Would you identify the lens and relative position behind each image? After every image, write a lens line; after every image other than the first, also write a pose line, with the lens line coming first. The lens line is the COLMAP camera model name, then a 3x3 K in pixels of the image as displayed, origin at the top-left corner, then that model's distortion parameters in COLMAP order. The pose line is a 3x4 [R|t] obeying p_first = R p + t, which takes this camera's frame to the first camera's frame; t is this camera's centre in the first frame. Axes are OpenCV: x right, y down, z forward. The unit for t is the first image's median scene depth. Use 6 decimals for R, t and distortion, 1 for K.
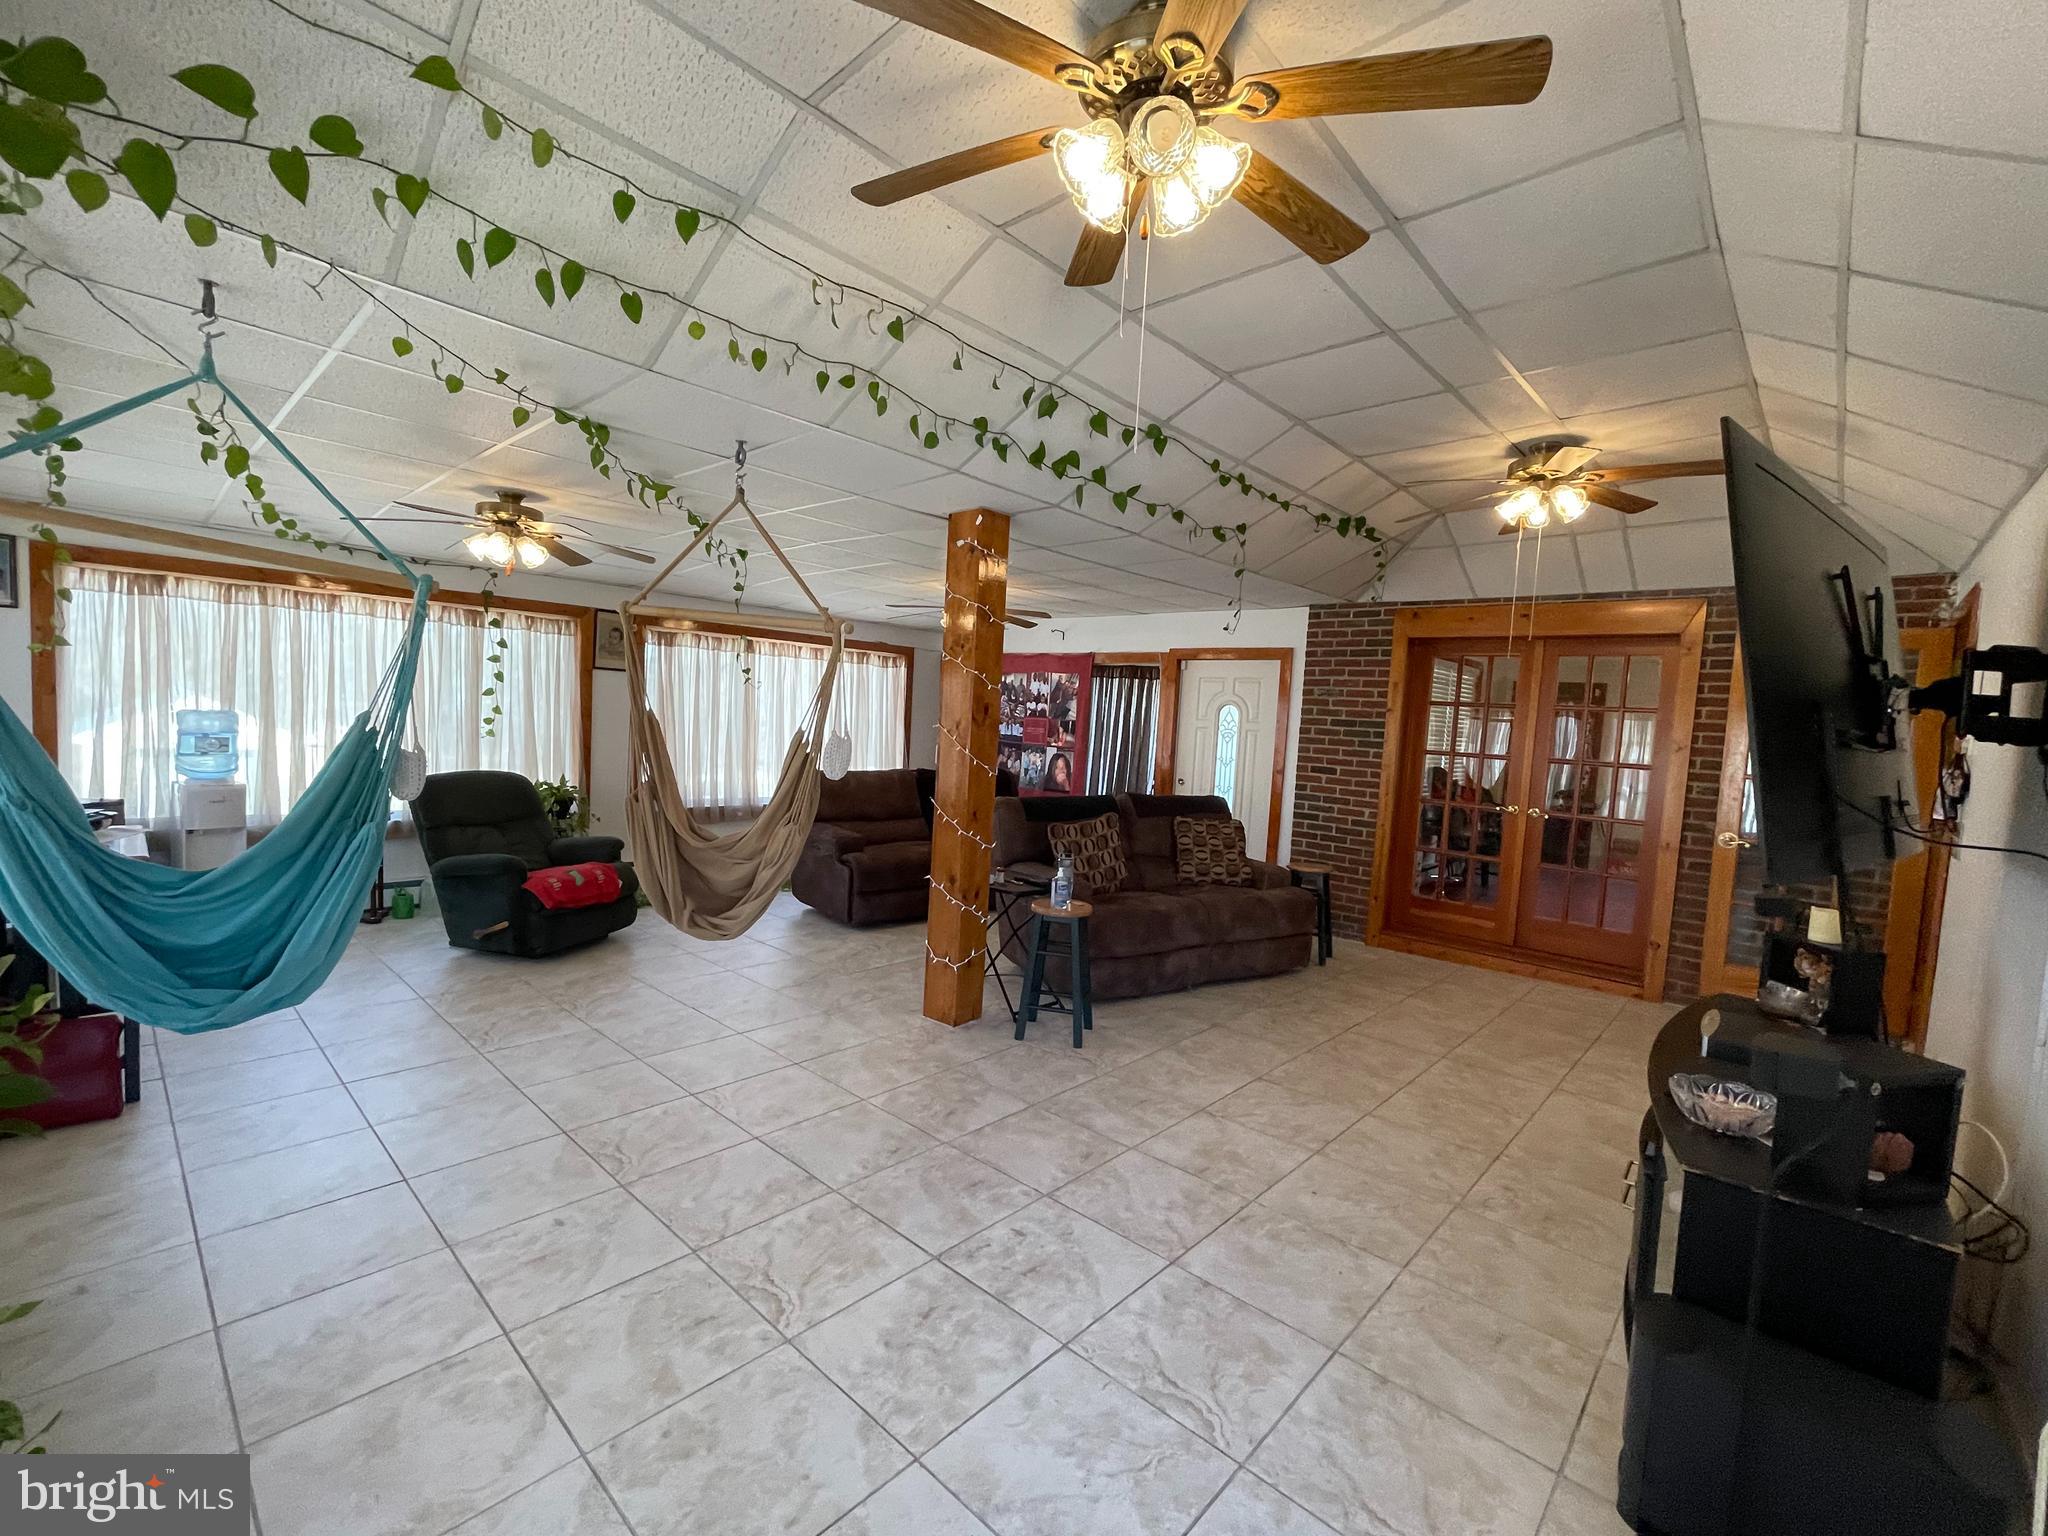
lens RADIAL K [[868.1, 0, 1011.3], [0, 868.1, 770.2], [0, 0, 1]] dist [-0.001585, -0.000747]
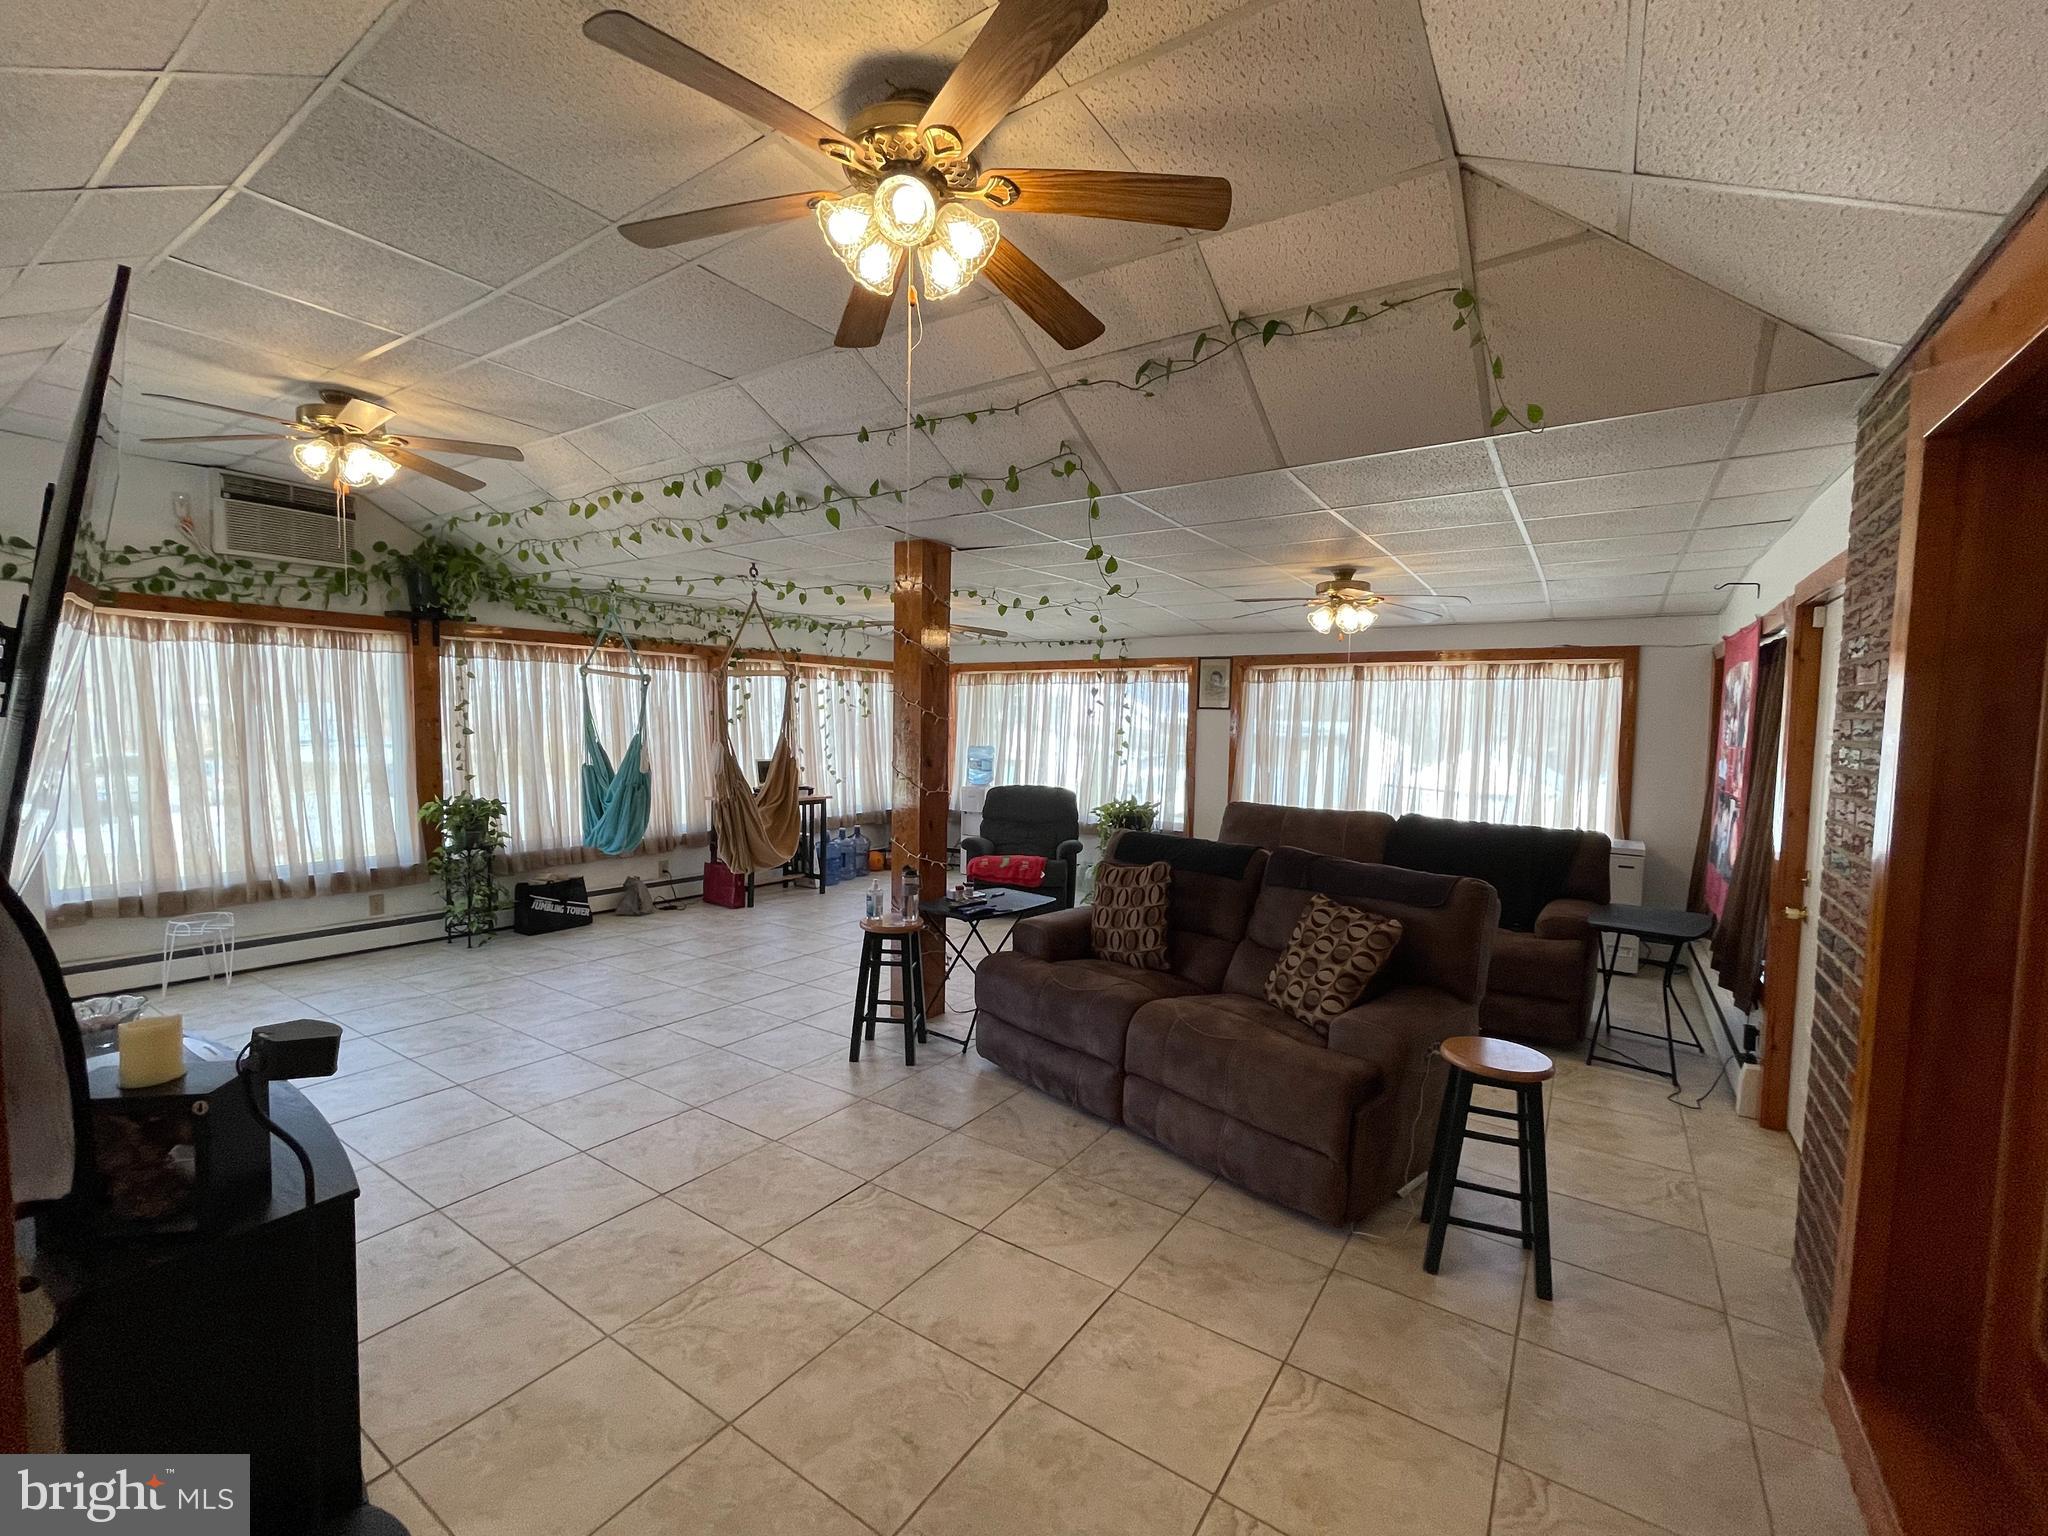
lens RADIAL K [[868.1, 0, 1011.3], [0, 868.1, 770.2], [0, 0, 1]] dist [-0.001585, -0.000747]
pose [[0.158109, 0.002879, -0.987417, 0.876228], [-0.070672, 0.997464, -0.008408, -0.012325], [0.984889, 0.071113, 0.157912, 0.808029]]
